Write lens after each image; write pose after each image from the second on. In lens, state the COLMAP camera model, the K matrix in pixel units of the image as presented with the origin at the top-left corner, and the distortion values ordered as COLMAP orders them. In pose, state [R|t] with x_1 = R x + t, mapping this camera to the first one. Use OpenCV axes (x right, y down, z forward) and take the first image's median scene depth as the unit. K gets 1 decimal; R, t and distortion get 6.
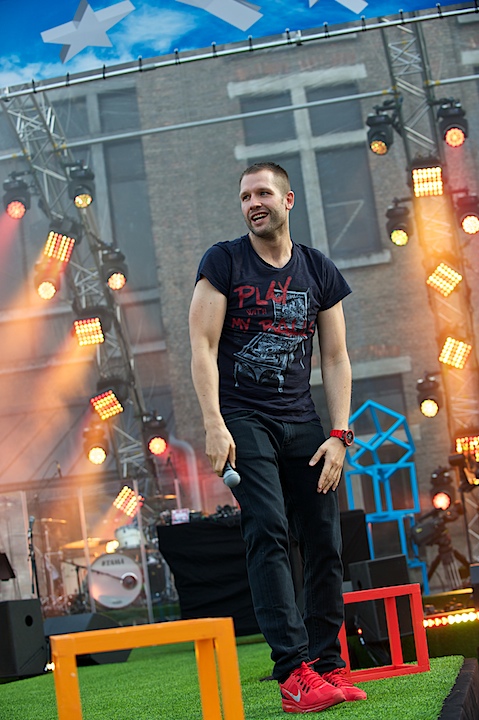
lens RADIAL K [[1478.7, 0, 238.4], [0, 1478.7, 377.0], [0, 0, 1]] dist [-0.322079, -0.339588]
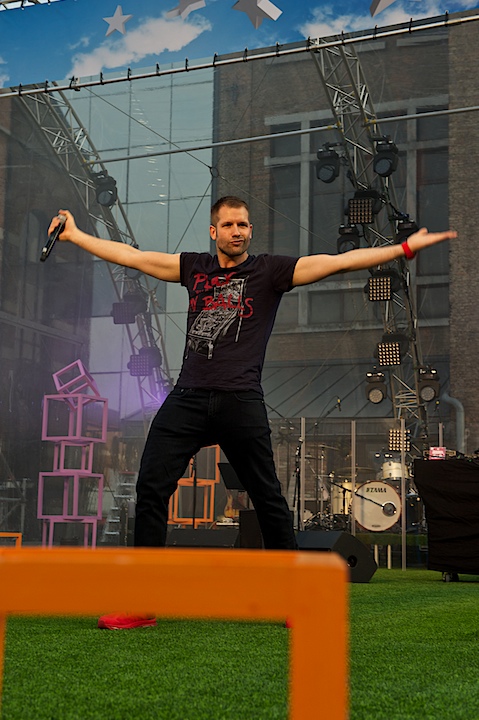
lens RADIAL K [[1101.3, 0, 239.5], [0, 1101.3, 360.0], [0, 0, 1]] dist [0.148663, -0.034972]
pose [[0.965438, 0.106641, -0.237817, 0.004542], [-0.105505, 0.994264, 0.017534, 0.020531], [0.238323, 0.008163, 0.971152, 0.130415]]
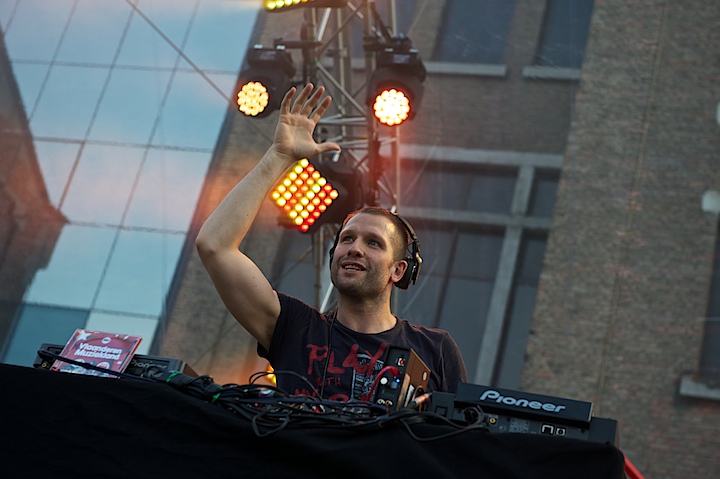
lens RADIAL K [[1367.4, 0, 360.0], [0, 1367.4, 239.5], [0, 0, 1]] dist [0.156748, -0.550017]
pose [[0.927773, 0.254222, -0.273146, 0.038212], [-0.324970, 0.910241, -0.256623, 0.088673], [0.183389, 0.326852, 0.927112, 0.598823]]
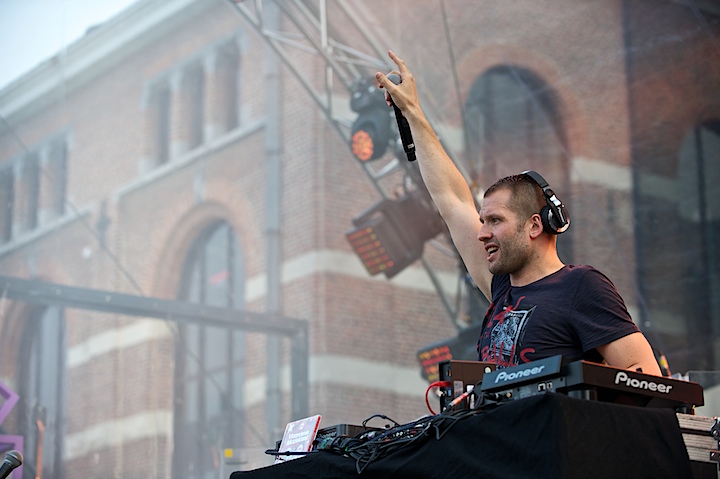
lens RADIAL K [[2003.8, 0, 360.0], [0, 2003.8, 239.5], [0, 0, 1]] dist [-0.066547, 0.004173]
pose [[0.680914, -0.086856, -0.727195, 0.192984], [0.035213, 0.995677, -0.085952, 0.066322], [0.731517, 0.032920, 0.681028, 0.549151]]
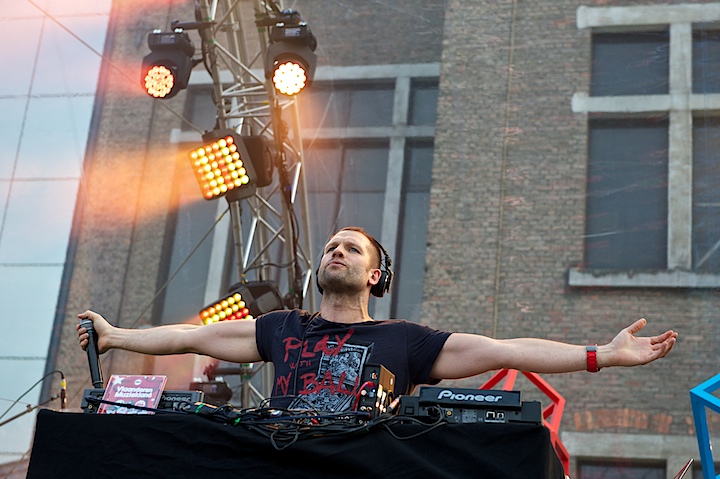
lens RADIAL K [[1367.4, 0, 360.0], [0, 1367.4, 239.5], [0, 0, 1]] dist [0.156748, -0.550017]
pose [[0.971285, 0.159878, -0.176196, 0.034460], [-0.195720, 0.957989, -0.209644, 0.083914], [0.135276, 0.238110, 0.961771, 0.549905]]
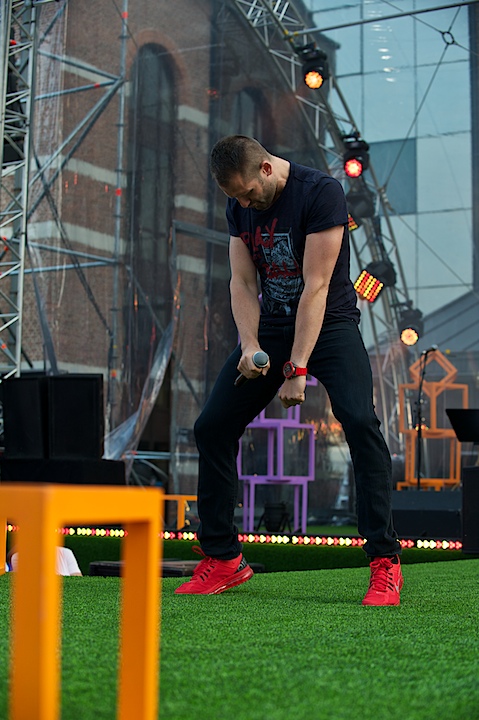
lens RADIAL K [[1478.7, 0, 238.4], [0, 1478.7, 377.0], [0, 0, 1]] dist [-0.322079, -0.339588]
pose [[0.899261, 0.104633, -0.424714, 0.045790], [-0.065158, 0.992179, 0.106471, 0.012056], [0.432532, -0.068072, 0.899045, 0.100862]]
